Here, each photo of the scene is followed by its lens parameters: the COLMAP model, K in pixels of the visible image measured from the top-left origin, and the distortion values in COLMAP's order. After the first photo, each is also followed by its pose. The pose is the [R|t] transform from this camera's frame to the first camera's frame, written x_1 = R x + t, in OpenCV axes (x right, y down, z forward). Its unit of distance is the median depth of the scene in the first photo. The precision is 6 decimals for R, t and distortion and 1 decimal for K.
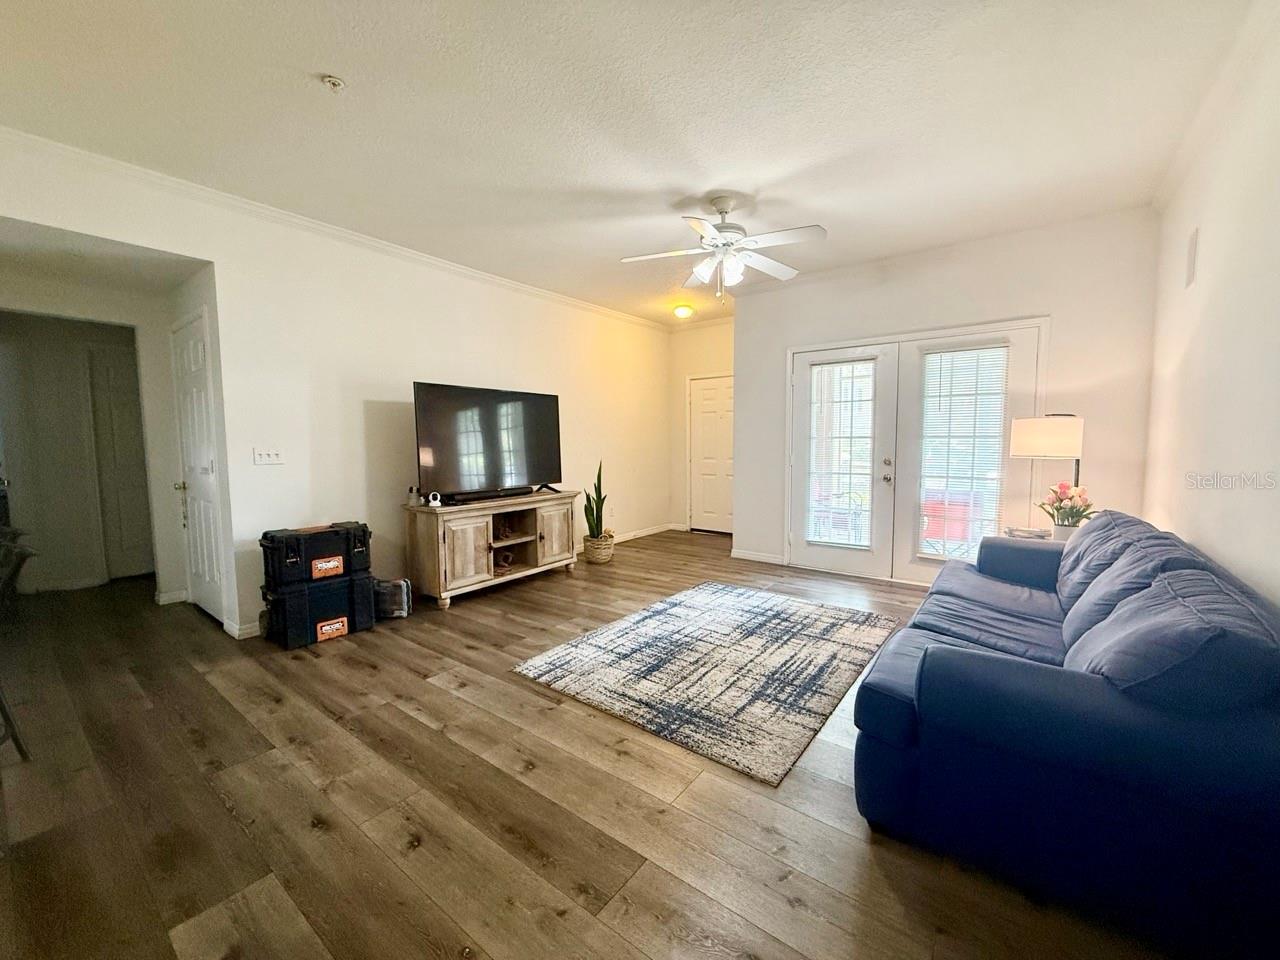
lens RADIAL K [[516.4, 0, 640.0], [0, 516.4, 480.0], [0, 0, 1]] dist [0.000403, 0.000014]
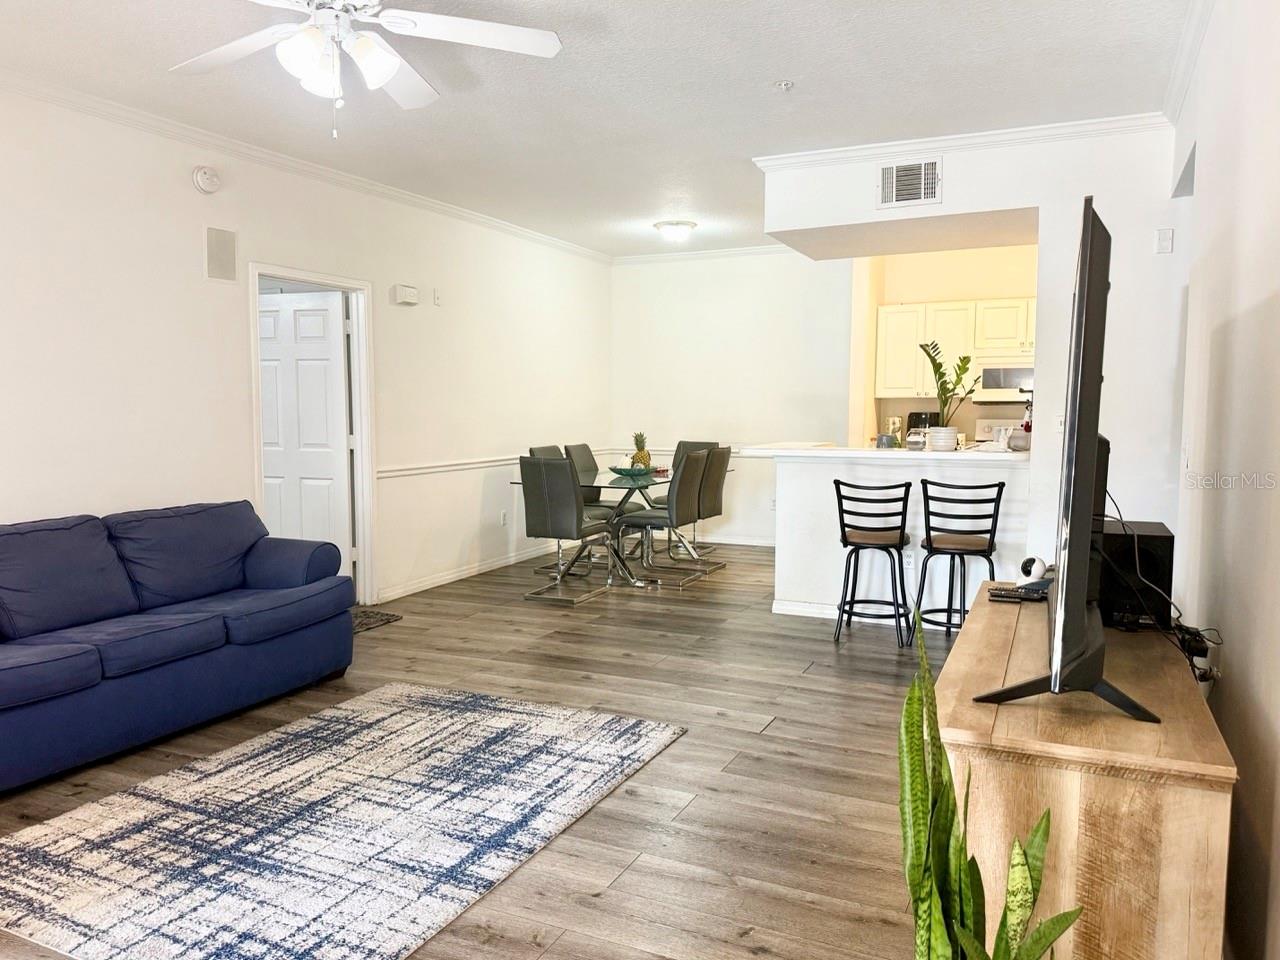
lens RADIAL K [[918.5, 0, 640.0], [0, 918.5, 480.0], [0, 0, 1]] dist [-0.006970, -0.007124]
pose [[-0.975904, 0.024699, -0.216798, 0.087248], [-0.011098, 0.986668, 0.162365, -0.188490], [0.217918, 0.160859, -0.962619, 1.994435]]
